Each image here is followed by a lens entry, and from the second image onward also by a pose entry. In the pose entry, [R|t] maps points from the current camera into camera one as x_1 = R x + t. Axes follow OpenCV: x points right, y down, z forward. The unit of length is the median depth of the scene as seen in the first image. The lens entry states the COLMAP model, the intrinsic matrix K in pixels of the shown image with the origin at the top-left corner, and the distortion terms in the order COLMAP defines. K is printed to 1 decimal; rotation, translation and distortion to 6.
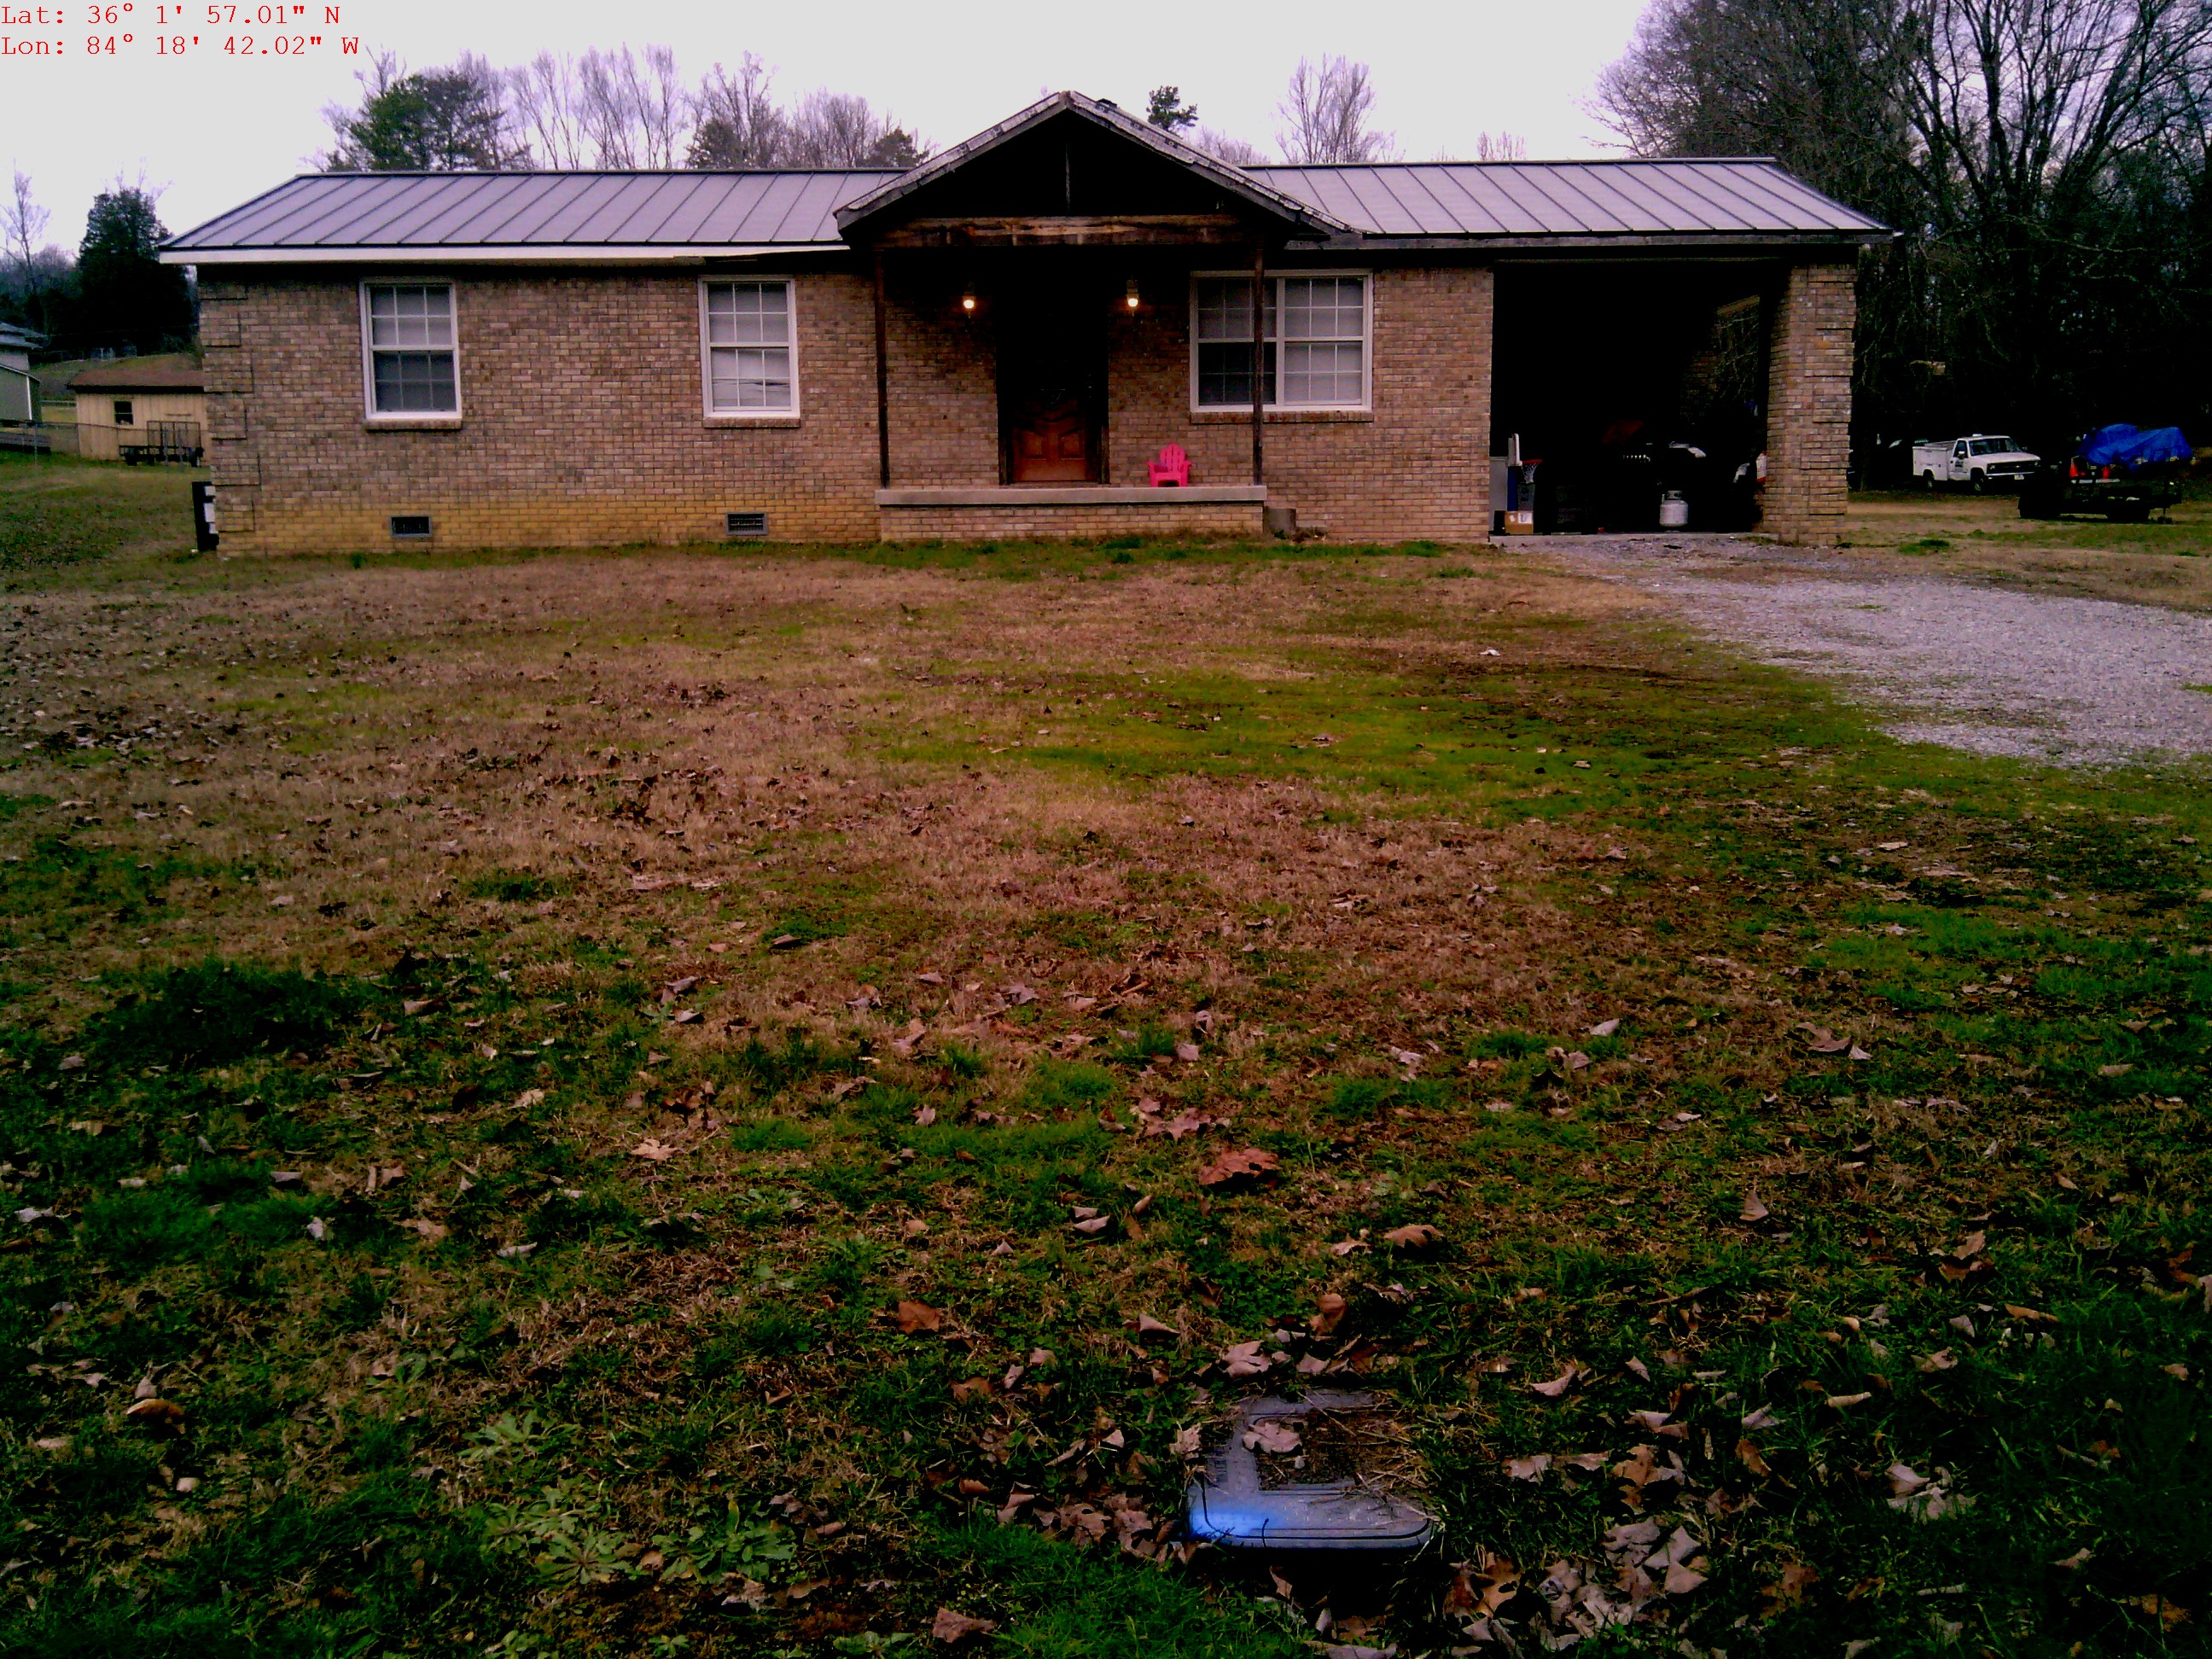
lens RADIAL K [[1995.1, 0, 1107.0], [0, 1995.1, 712.5], [0, 0, 1]] dist [0.070976, -0.159013]
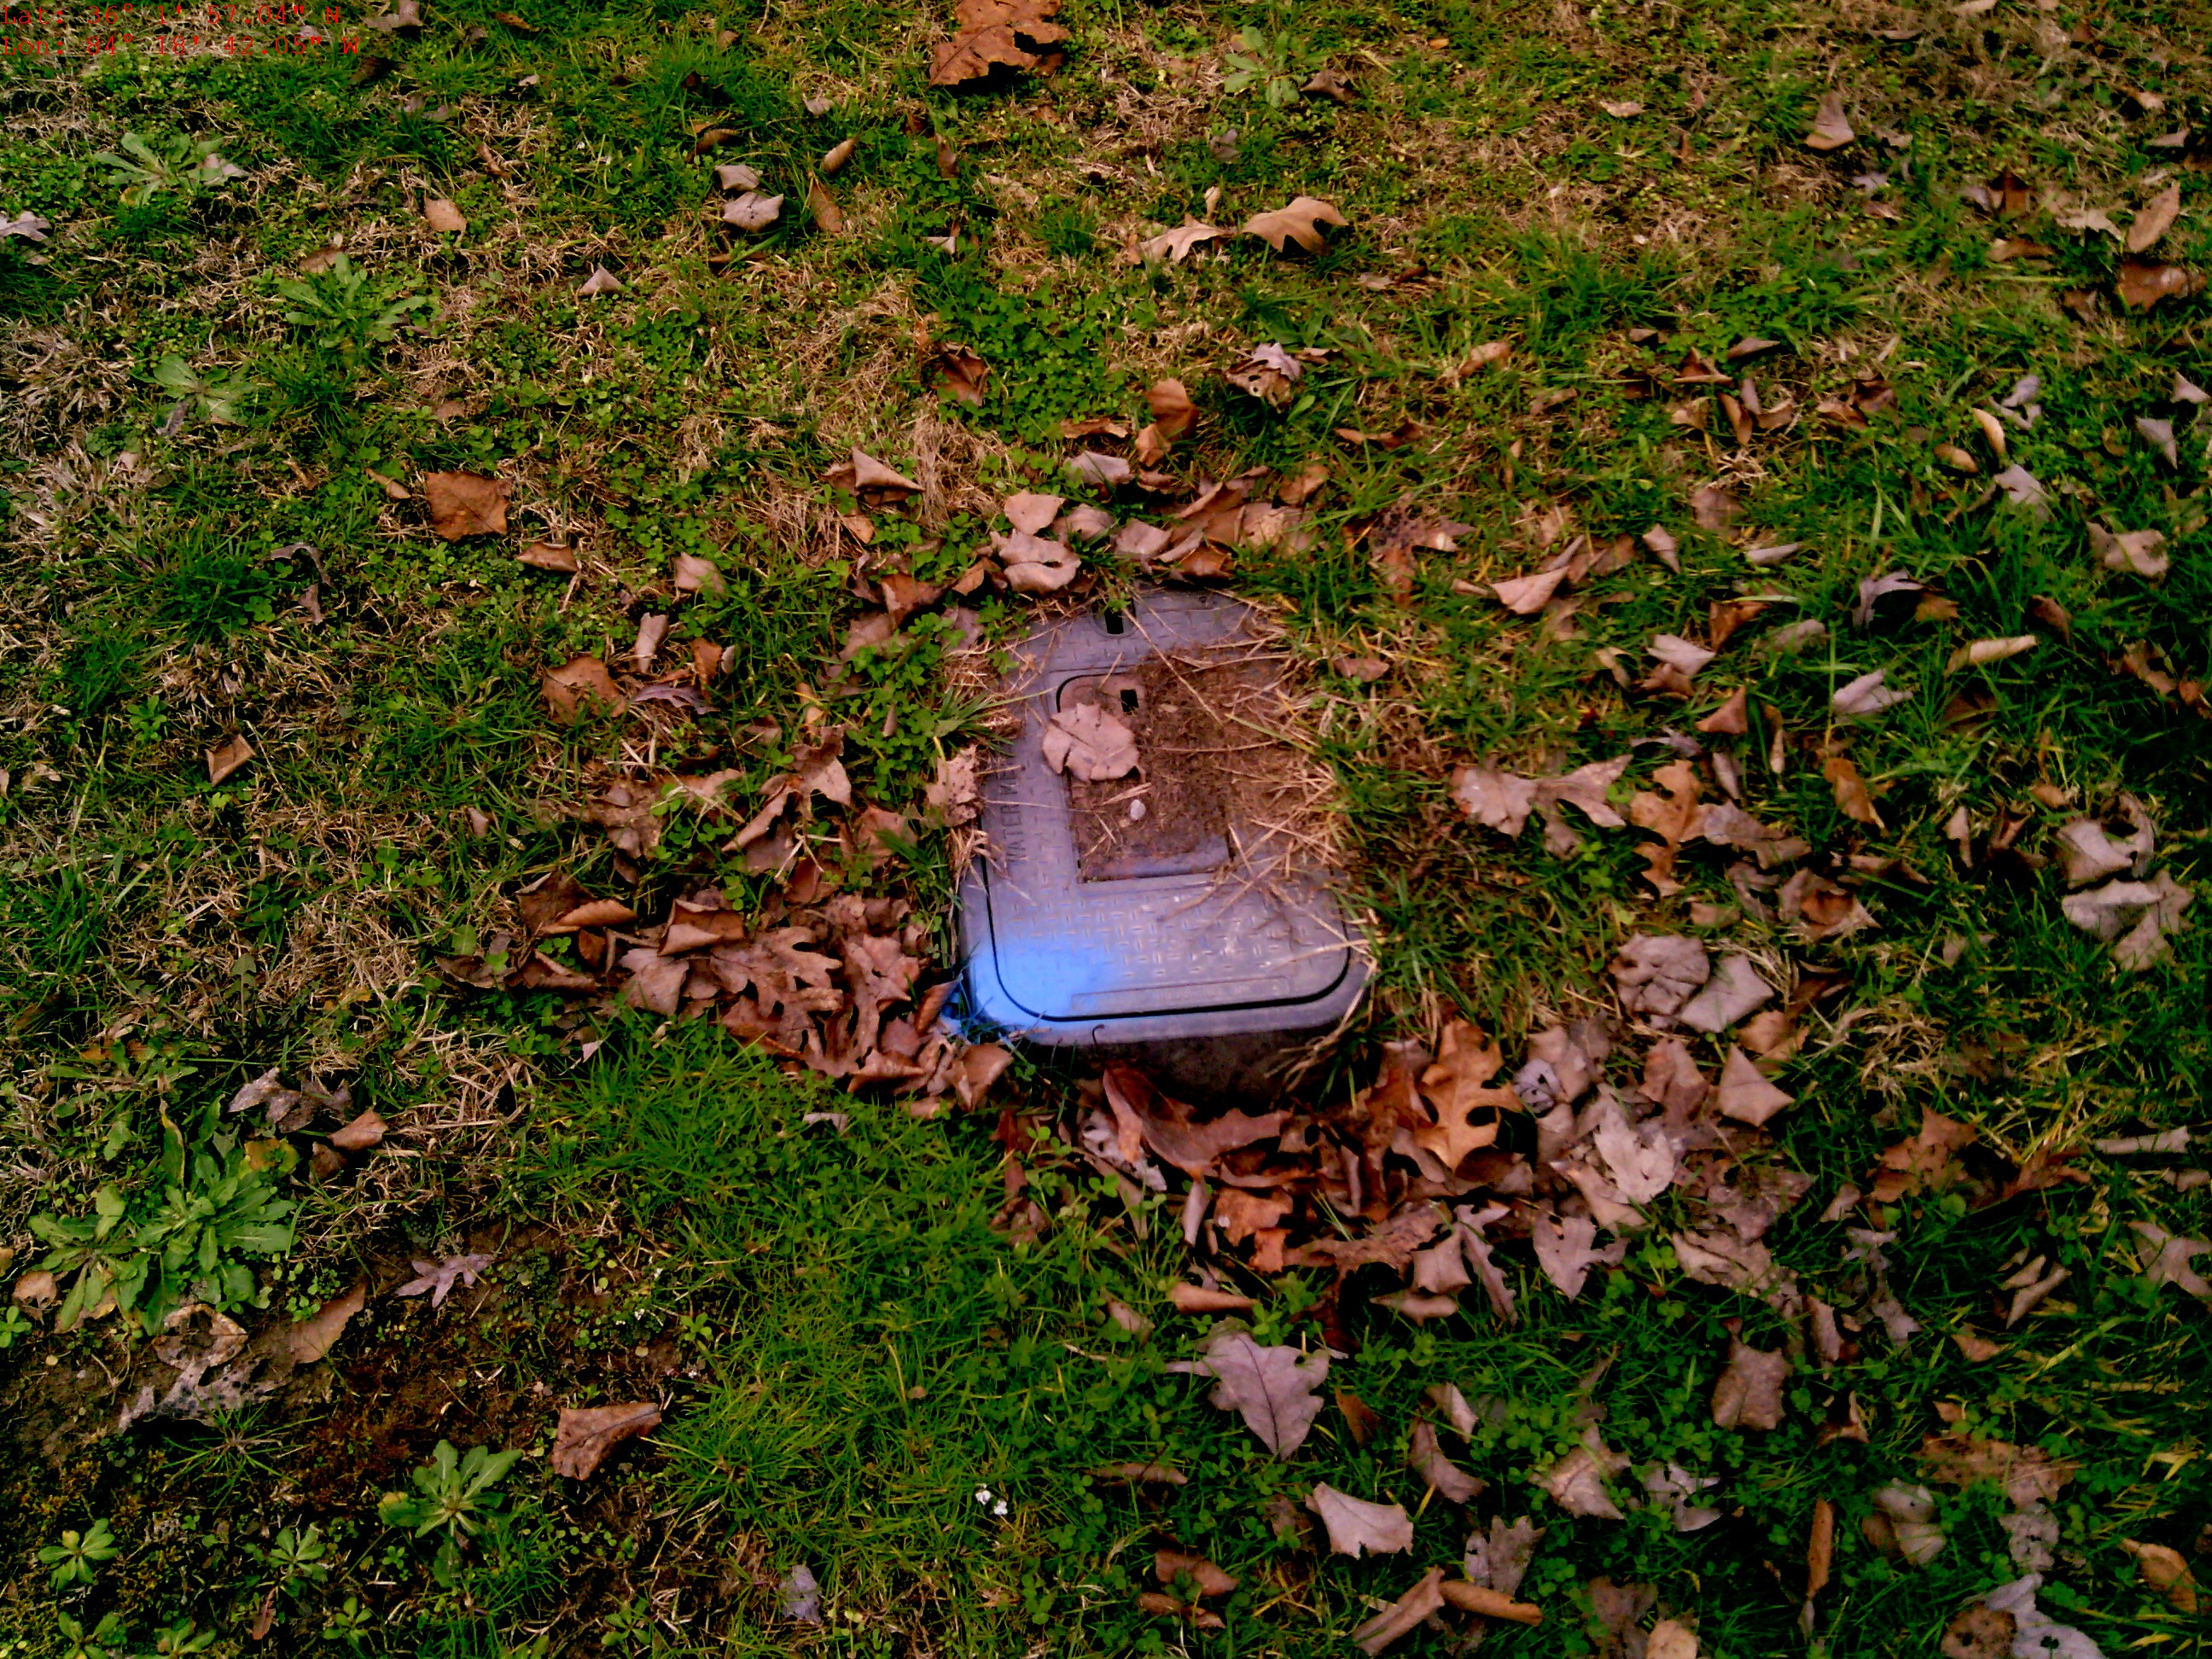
lens RADIAL K [[1995.1, 0, 1107.0], [0, 1995.1, 712.5], [0, 0, 1]] dist [0.070976, -0.159013]
pose [[0.988972, -0.077591, 0.126148, 0.010374], [-0.041728, 0.671280, 0.740029, -0.094024], [-0.142101, -0.737132, 0.660639, 0.571831]]
